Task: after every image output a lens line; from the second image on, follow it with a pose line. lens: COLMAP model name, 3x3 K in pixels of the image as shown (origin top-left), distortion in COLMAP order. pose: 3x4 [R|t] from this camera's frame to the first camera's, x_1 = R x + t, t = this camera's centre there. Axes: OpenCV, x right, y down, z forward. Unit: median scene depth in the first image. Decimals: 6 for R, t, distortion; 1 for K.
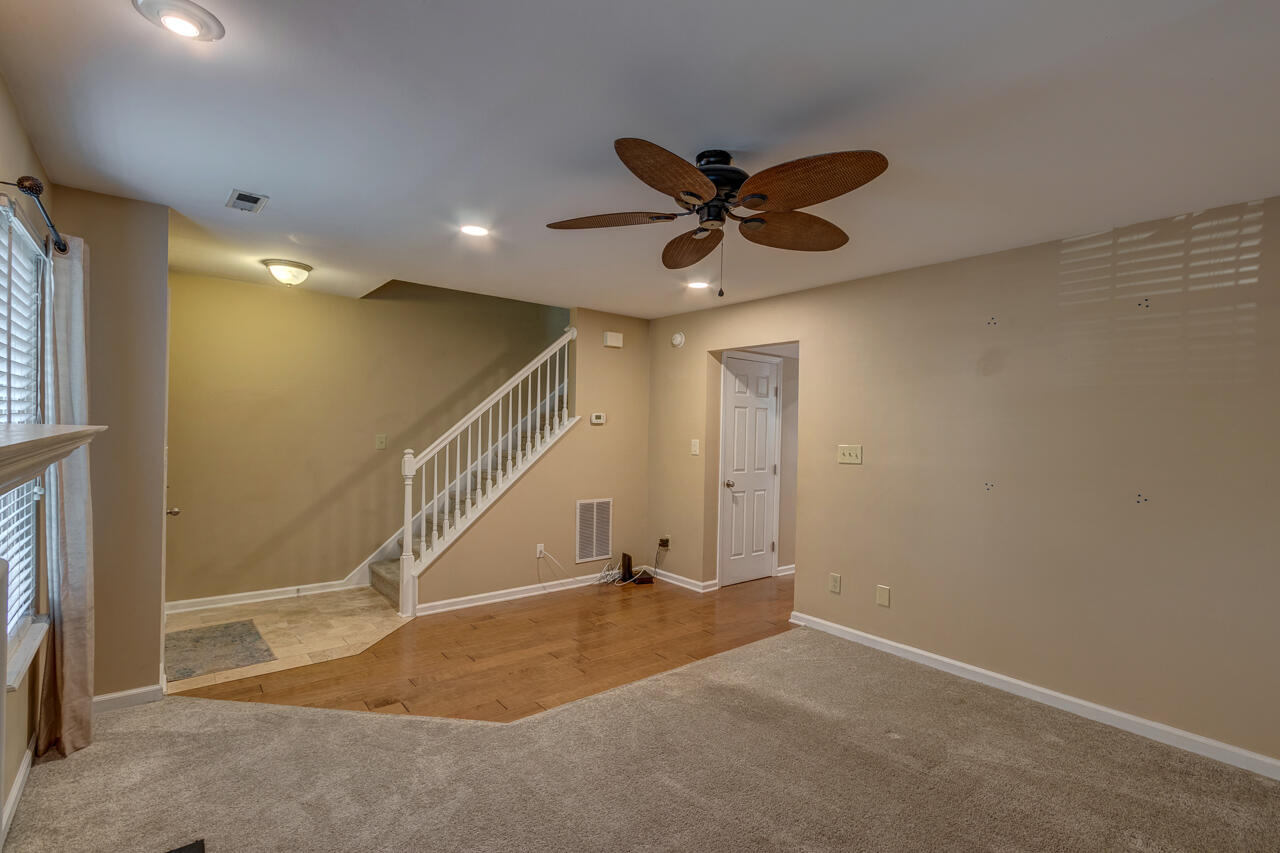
lens RADIAL K [[581.7, 0, 632.5], [0, 581.7, 435.1], [0, 0, 1]] dist [0.000703, -0.000618]
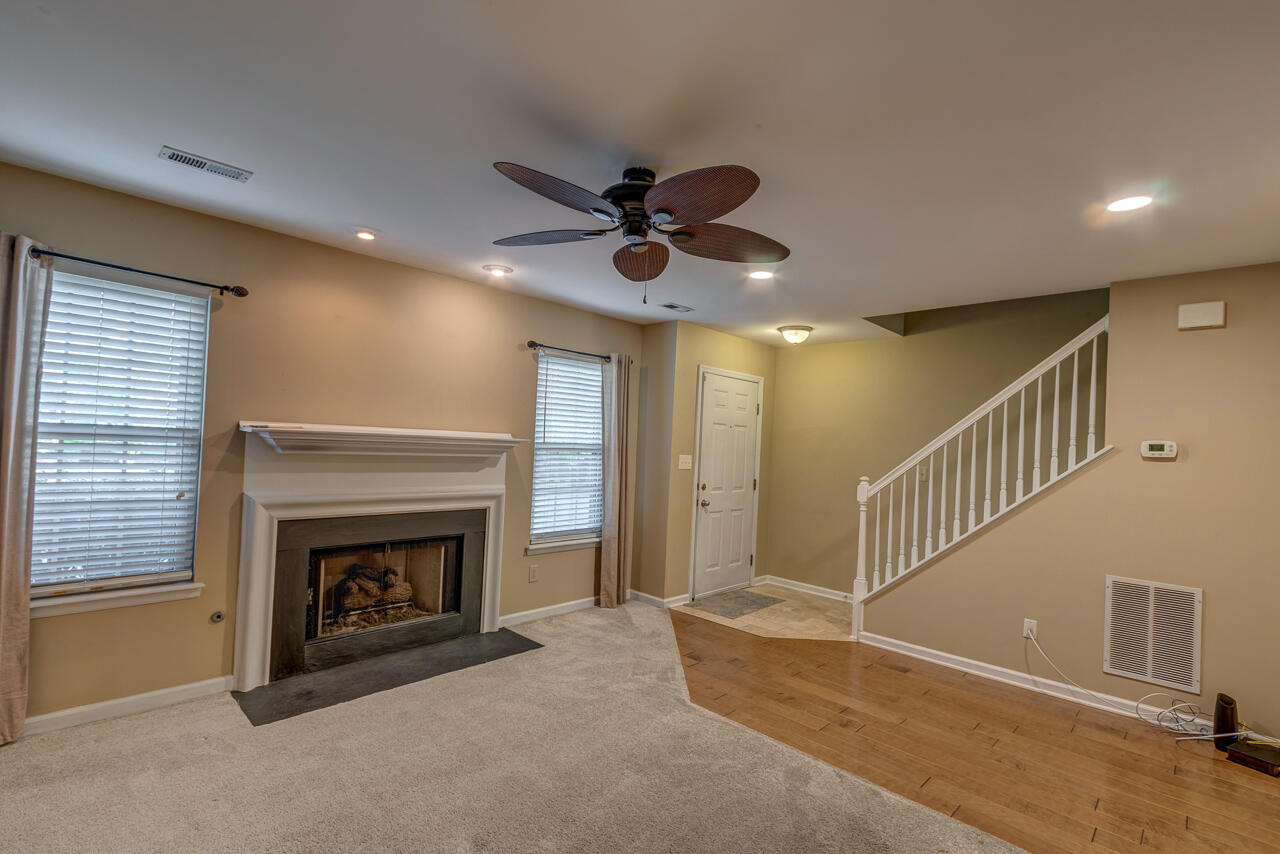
lens RADIAL K [[581.7, 0, 632.5], [0, 581.7, 435.6], [0, 0, 1]] dist [0.000703, -0.000618]
pose [[0.116393, -0.029622, -0.992761, 0.643501], [-0.055958, 0.997772, -0.036333, 0.013051], [0.991626, 0.059782, 0.114476, 0.502737]]
